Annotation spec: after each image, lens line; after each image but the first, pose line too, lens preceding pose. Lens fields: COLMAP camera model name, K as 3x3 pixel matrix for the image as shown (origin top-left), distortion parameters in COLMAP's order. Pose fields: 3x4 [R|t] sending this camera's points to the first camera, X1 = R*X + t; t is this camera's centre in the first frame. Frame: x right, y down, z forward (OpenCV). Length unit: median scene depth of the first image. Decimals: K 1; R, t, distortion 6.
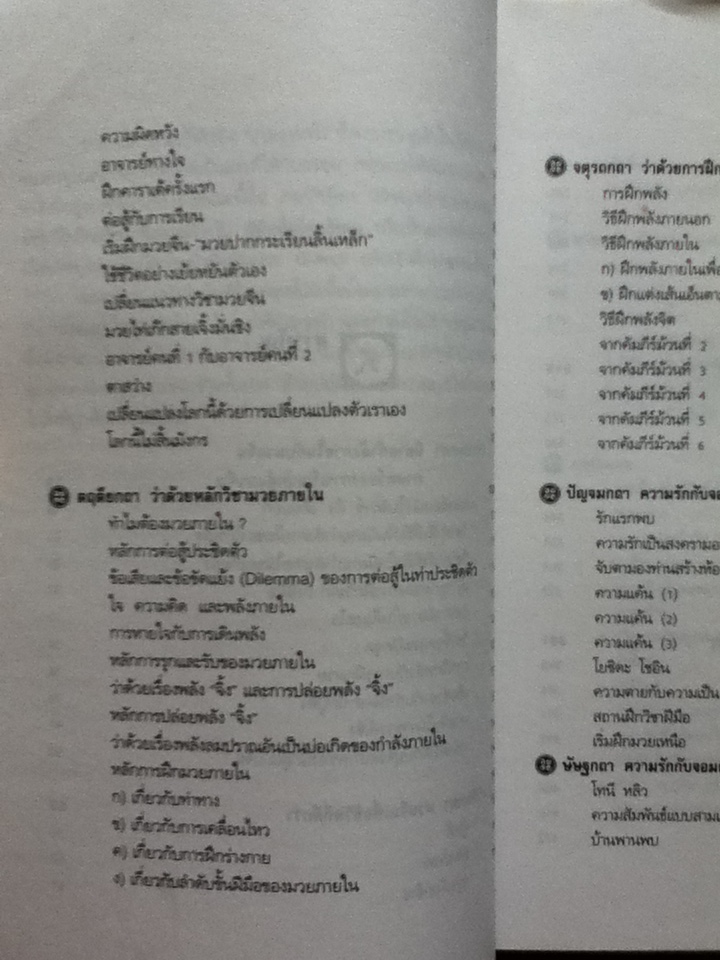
lens RADIAL K [[386.0, 0, 358.9], [0, 386.0, 479.7], [0, 0, 1]] dist [0.010709, -0.002347]
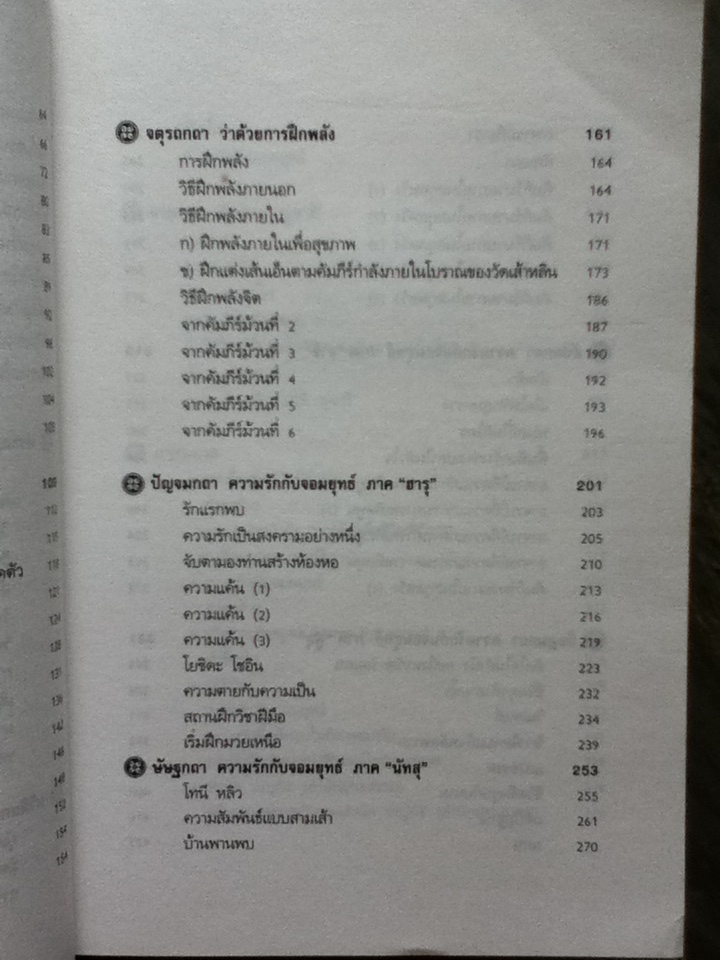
lens RADIAL K [[386.0, 0, 360.3], [0, 386.0, 482.8], [0, 0, 1]] dist [0.010709, -0.002347]
pose [[0.999957, -0.006248, -0.006860, 1.054388], [0.006365, 0.999833, 0.017135, 0.020086], [0.006752, -0.017178, 0.999830, 0.057964]]
